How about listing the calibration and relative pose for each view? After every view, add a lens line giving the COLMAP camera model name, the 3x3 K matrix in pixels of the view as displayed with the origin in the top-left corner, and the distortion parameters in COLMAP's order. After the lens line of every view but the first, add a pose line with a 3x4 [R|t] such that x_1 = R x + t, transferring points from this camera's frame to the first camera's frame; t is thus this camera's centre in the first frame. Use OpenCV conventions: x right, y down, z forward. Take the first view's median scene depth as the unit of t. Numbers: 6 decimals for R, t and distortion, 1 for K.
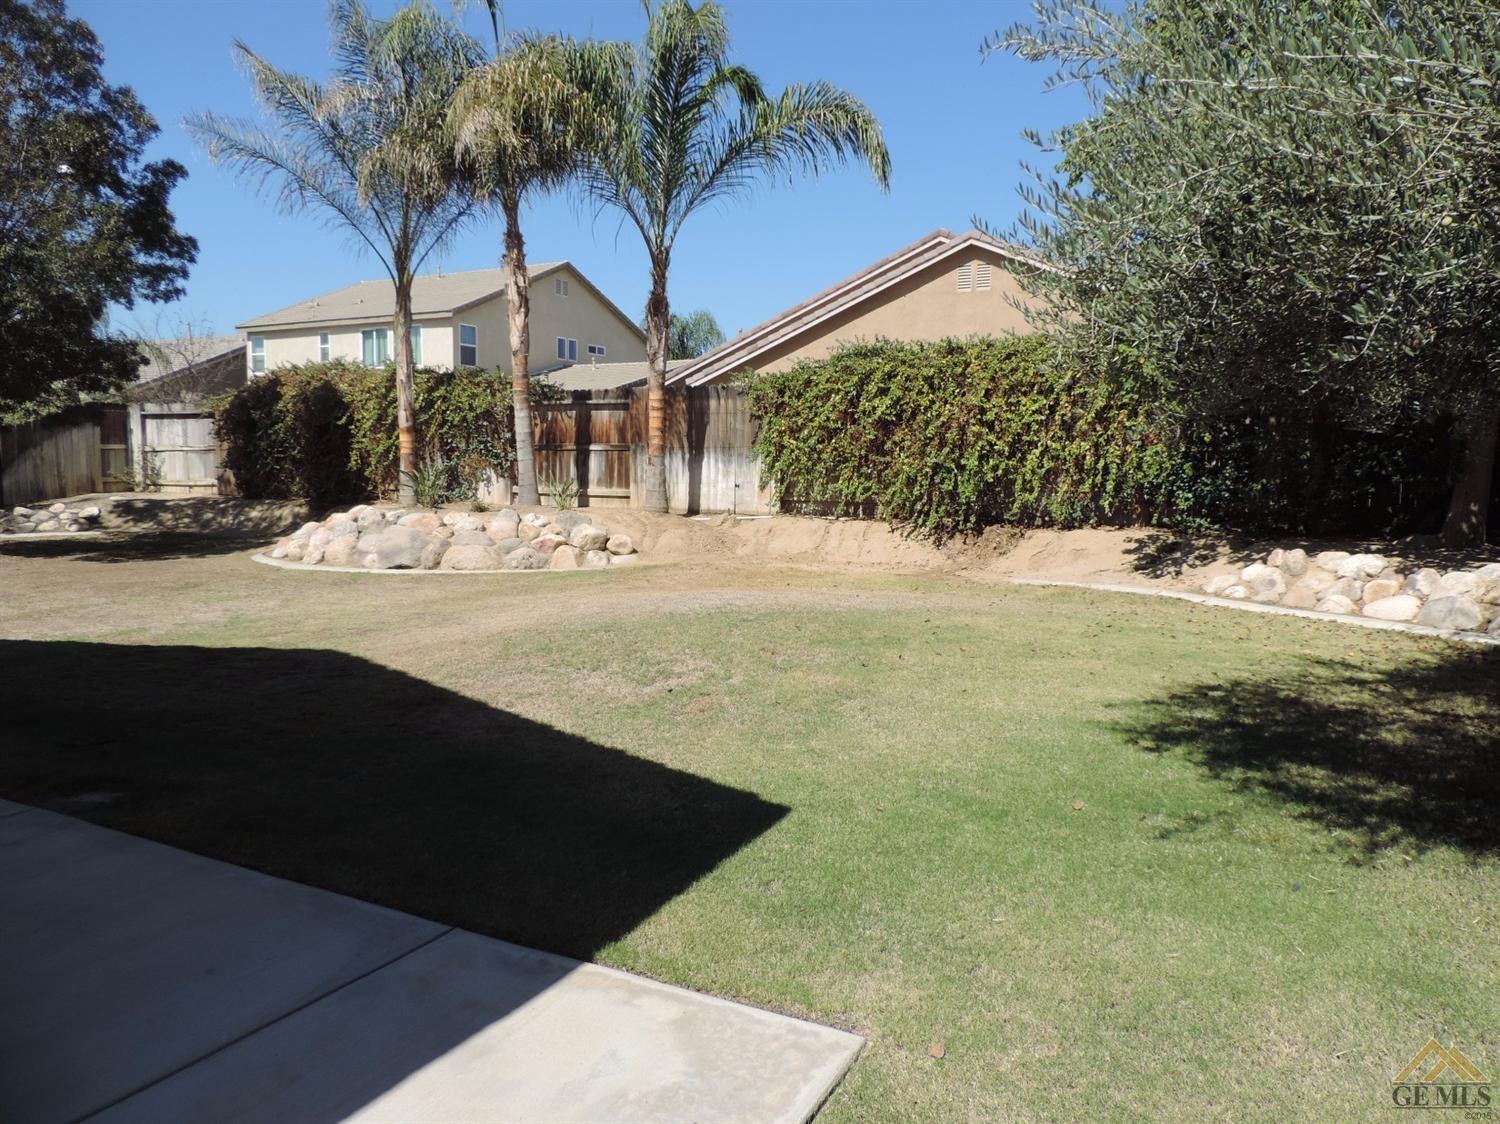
lens RADIAL K [[1069.0, 0, 750.0], [0, 1069.0, 561.6], [0, 0, 1]] dist [-0.020938, 0.010951]
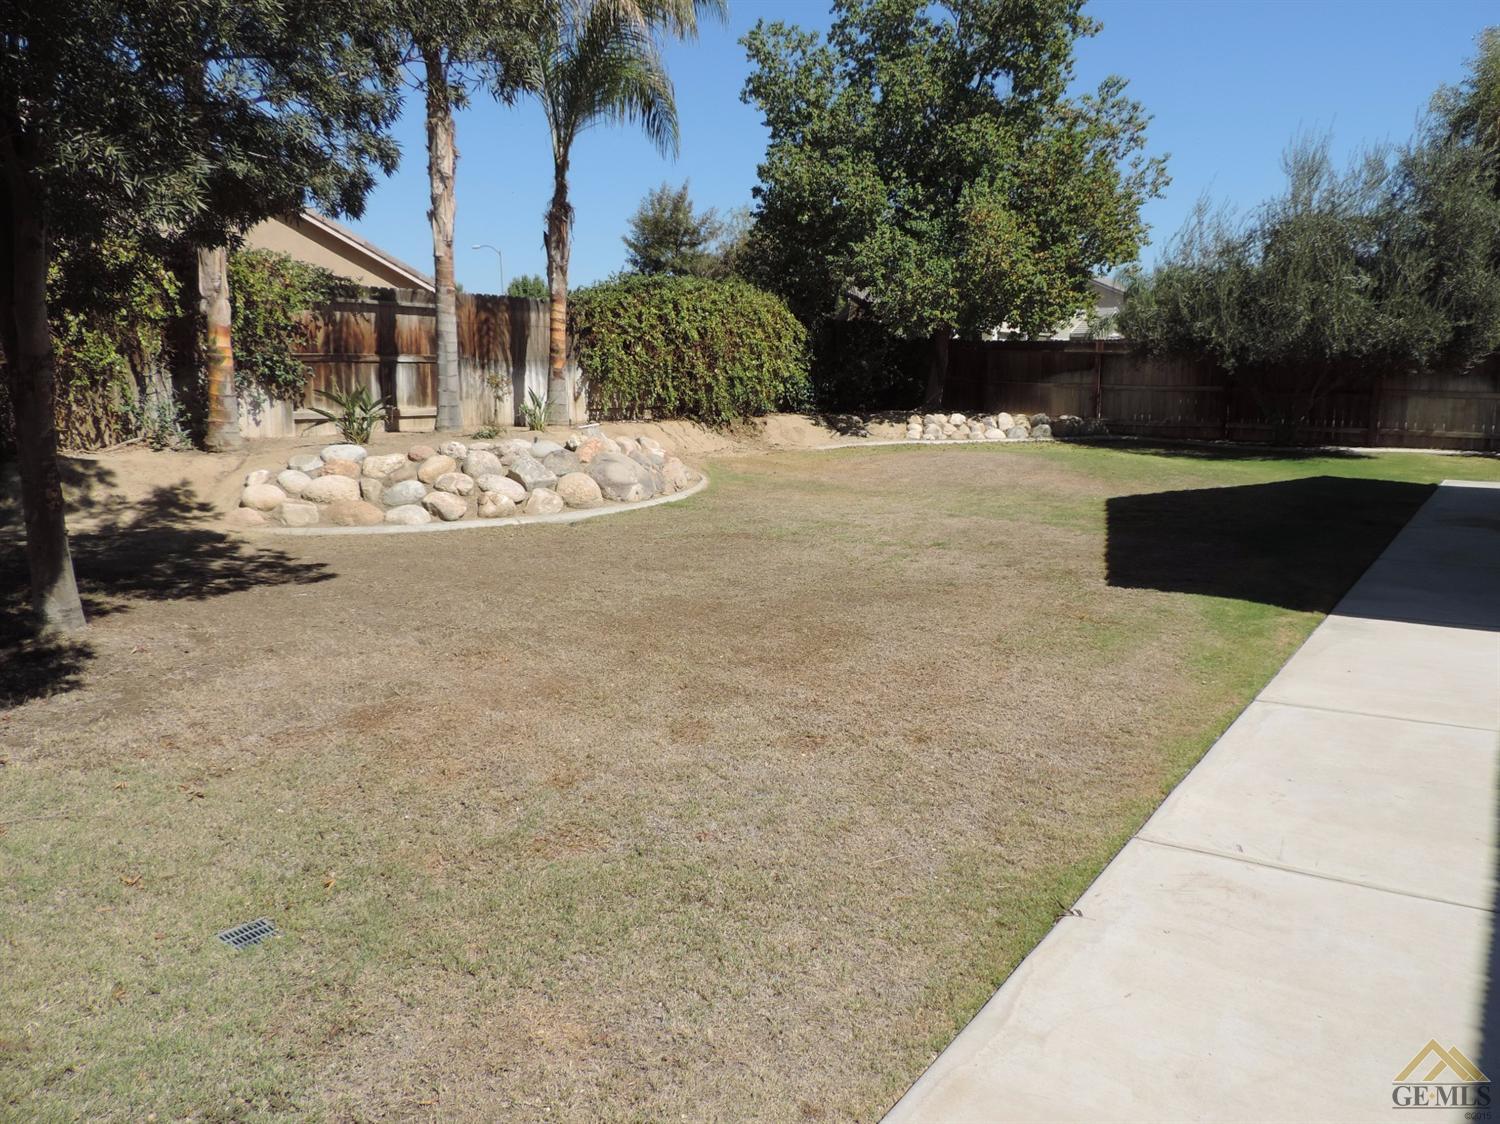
lens RADIAL K [[1069.0, 0, 749.4], [0, 1069.0, 564.9], [0, 0, 1]] dist [-0.020938, 0.010951]
pose [[0.156365, -0.182487, 0.970695, -0.951154], [0.091733, 0.981219, 0.169689, -0.065654], [-0.983430, 0.062511, 0.170169, 0.603433]]
